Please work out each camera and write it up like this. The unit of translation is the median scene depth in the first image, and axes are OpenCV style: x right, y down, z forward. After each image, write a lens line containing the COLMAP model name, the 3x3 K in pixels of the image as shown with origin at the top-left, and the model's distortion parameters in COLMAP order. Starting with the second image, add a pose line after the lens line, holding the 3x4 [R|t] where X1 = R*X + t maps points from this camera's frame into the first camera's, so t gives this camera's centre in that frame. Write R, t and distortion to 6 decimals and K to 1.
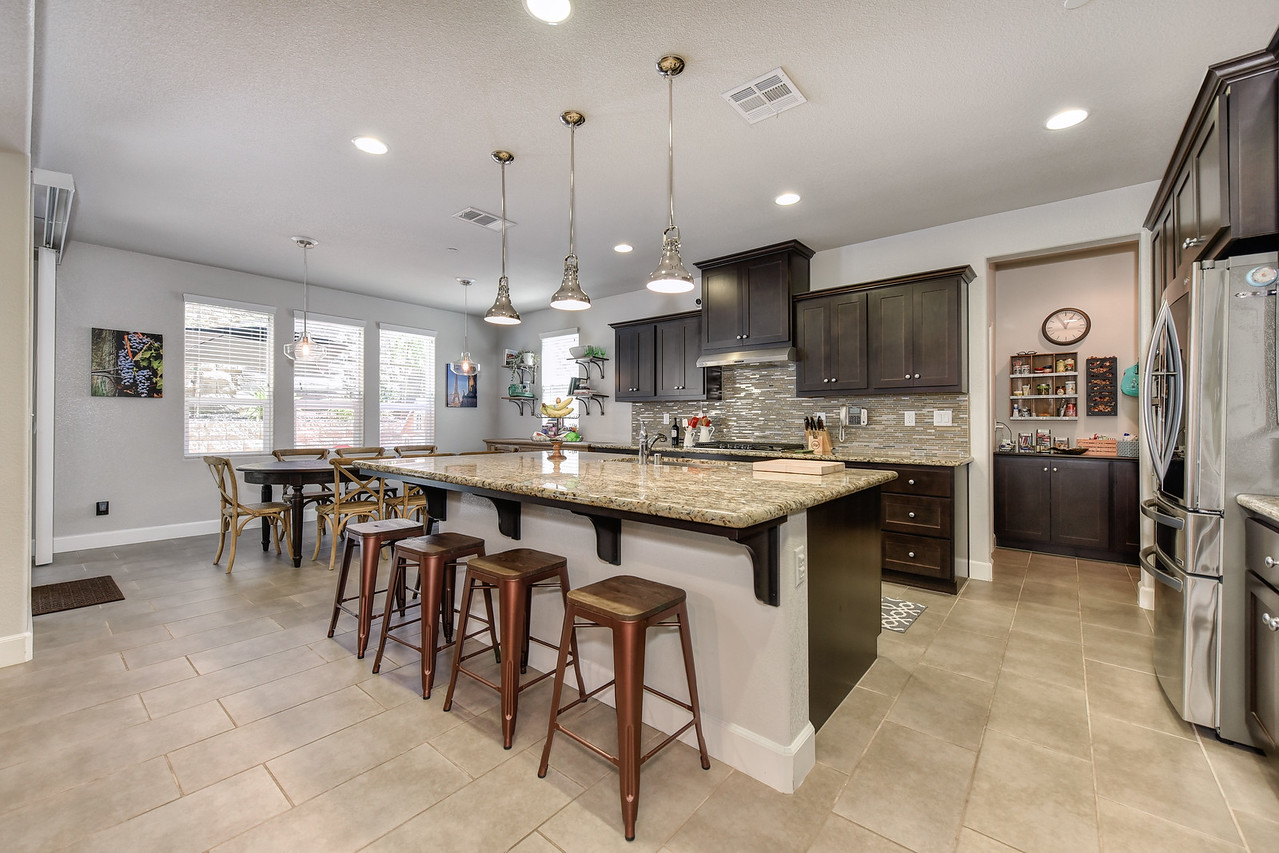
lens RADIAL K [[510.3, 0, 640.0], [0, 510.3, 424.1], [0, 0, 1]] dist [-0.003618, -0.000136]
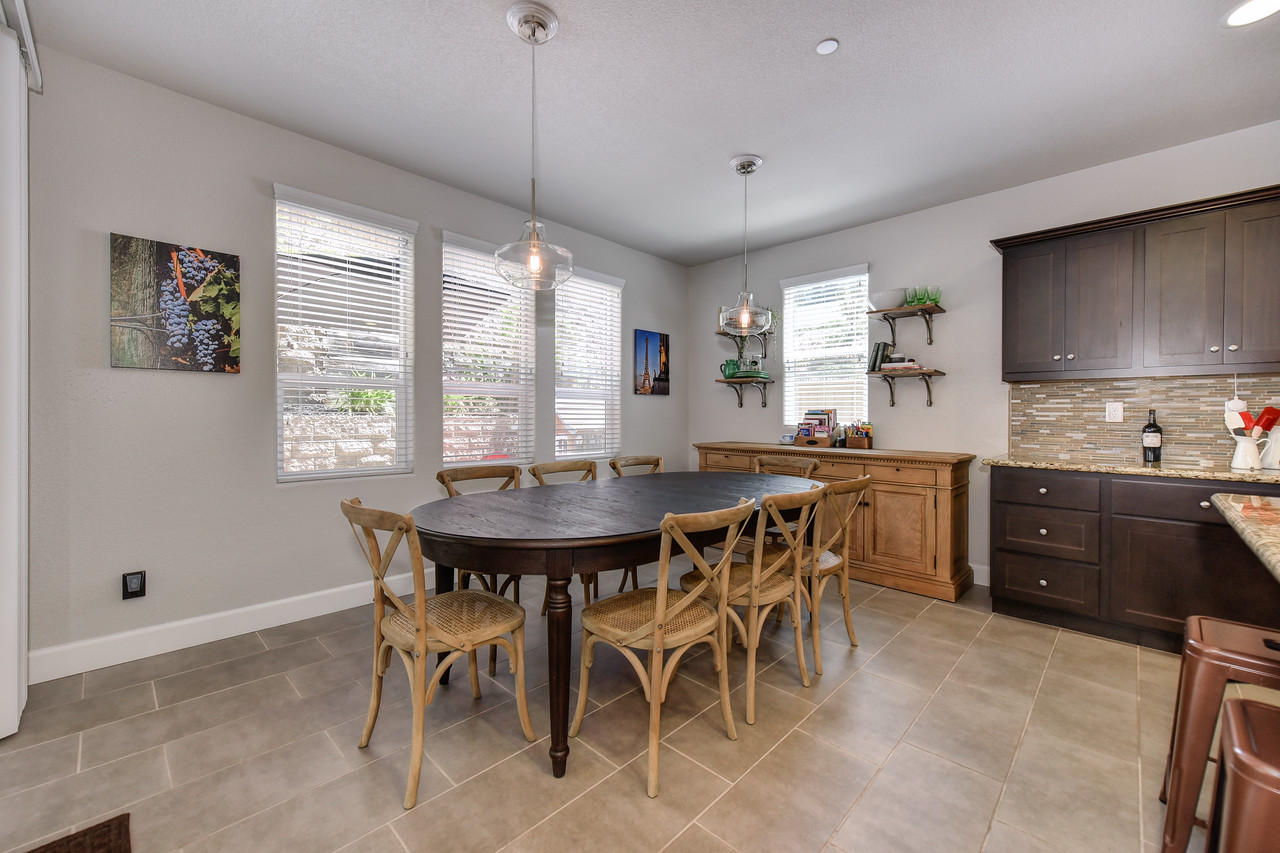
lens RADIAL K [[510.7, 0, 638.9], [0, 510.7, 420.9], [0, 0, 1]] dist [-0.003618, -0.000136]
pose [[0.997219, 0.001445, -0.074516, -0.481356], [-0.000780, 0.999960, 0.008944, -0.006384], [0.074525, -0.008861, 0.997180, 0.497118]]
